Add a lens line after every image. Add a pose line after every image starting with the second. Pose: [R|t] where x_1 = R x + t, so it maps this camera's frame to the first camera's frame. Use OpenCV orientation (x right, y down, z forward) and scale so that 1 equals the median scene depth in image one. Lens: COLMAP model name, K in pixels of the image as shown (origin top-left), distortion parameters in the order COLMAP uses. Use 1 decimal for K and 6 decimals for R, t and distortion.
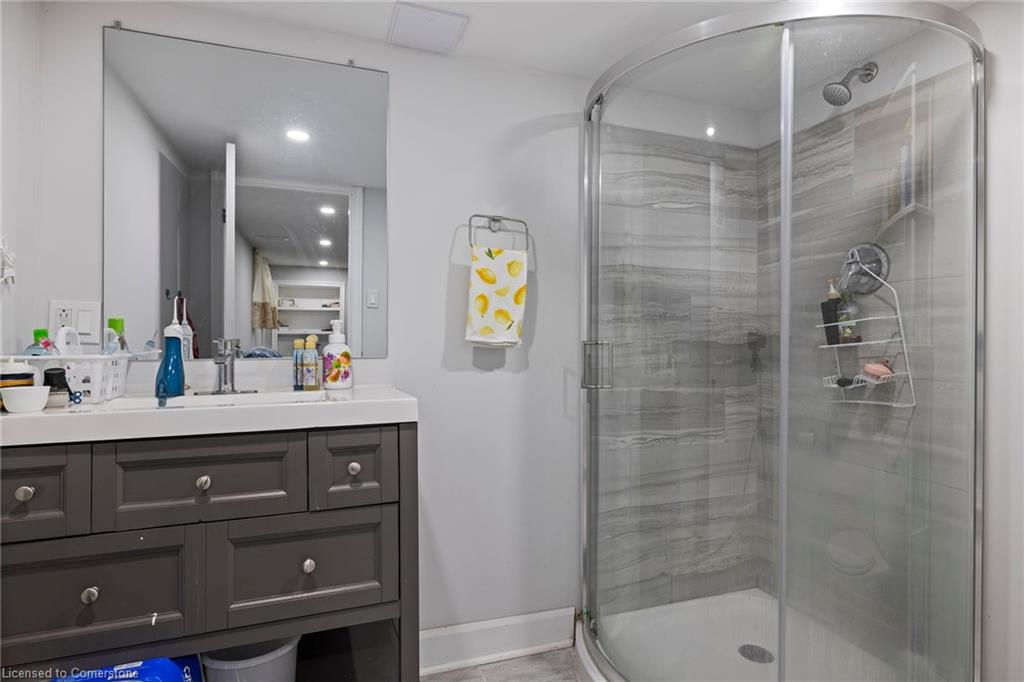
lens RADIAL K [[542.3, 0, 511.6], [0, 542.3, 340.4], [0, 0, 1]] dist [-0.007957, 0.000063]
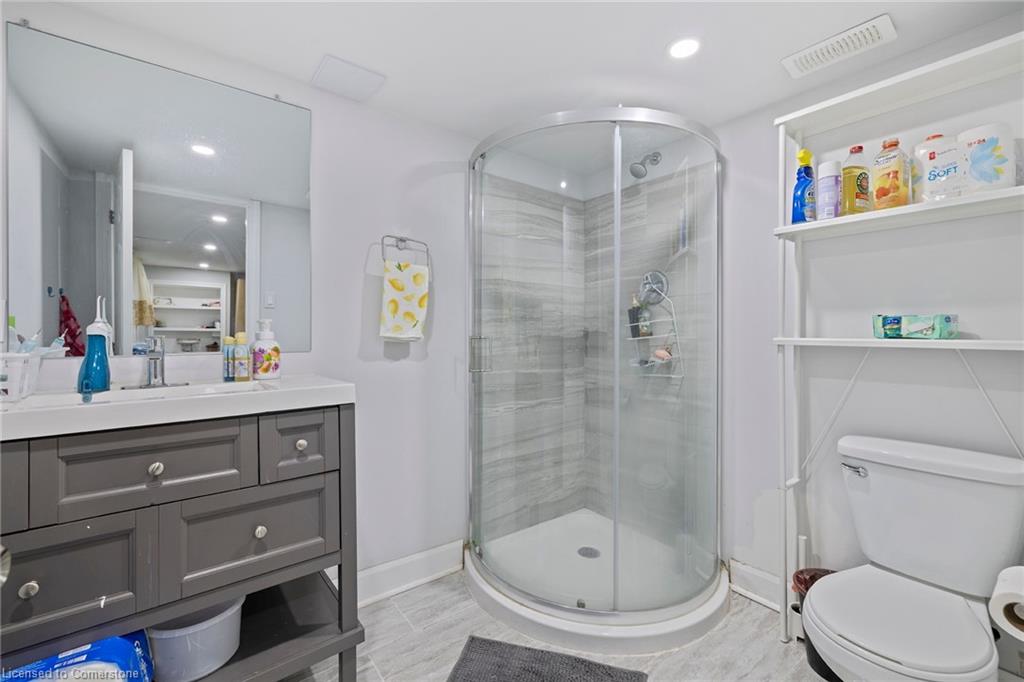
lens RADIAL K [[429.1, 0, 512.3], [0, 429.1, 336.1], [0, 0, 1]] dist [-0.002744, -0.000028]
pose [[0.951981, -0.006000, 0.306100, -0.101340], [0.005405, 0.999981, 0.002791, -0.001551], [-0.306111, -0.001002, 0.951995, -0.028373]]
